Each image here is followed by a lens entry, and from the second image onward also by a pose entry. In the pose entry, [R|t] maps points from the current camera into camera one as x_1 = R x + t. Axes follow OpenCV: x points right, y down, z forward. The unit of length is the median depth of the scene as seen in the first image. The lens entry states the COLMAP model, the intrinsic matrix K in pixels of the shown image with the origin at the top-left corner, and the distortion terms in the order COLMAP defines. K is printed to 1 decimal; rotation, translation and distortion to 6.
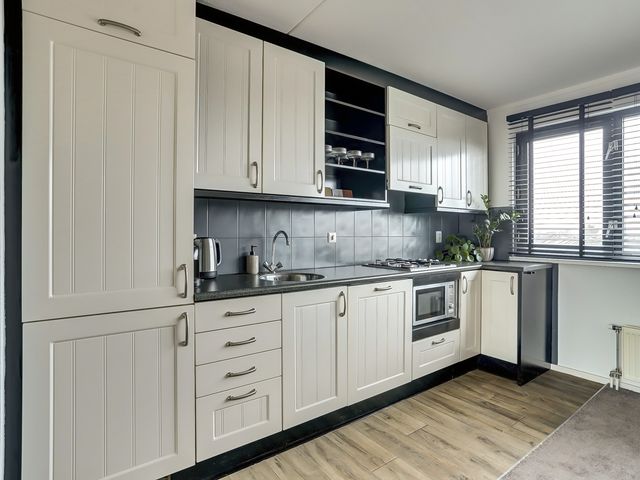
lens RADIAL K [[345.9, 0, 323.1], [0, 345.9, 235.2], [0, 0, 1]] dist [-0.026857, 0.010114]
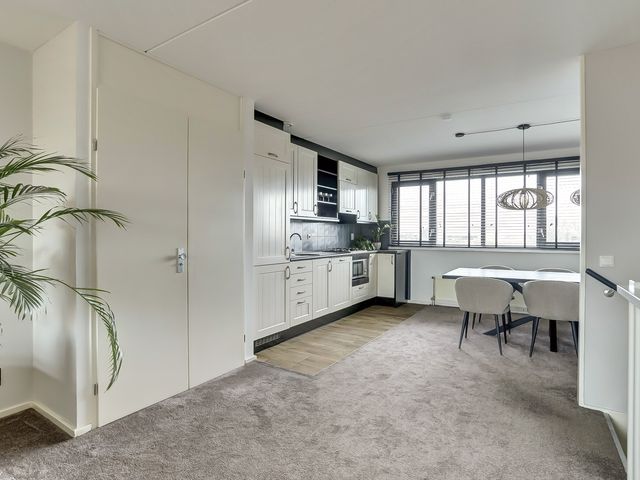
lens RADIAL K [[345.9, 0, 321.3], [0, 345.9, 241.4], [0, 0, 1]] dist [-0.026857, 0.010114]
pose [[0.934227, -0.003920, 0.356658, -0.581859], [-0.000995, 0.999907, 0.013597, 0.006536], [-0.356678, -0.013058, 0.934136, -0.781430]]
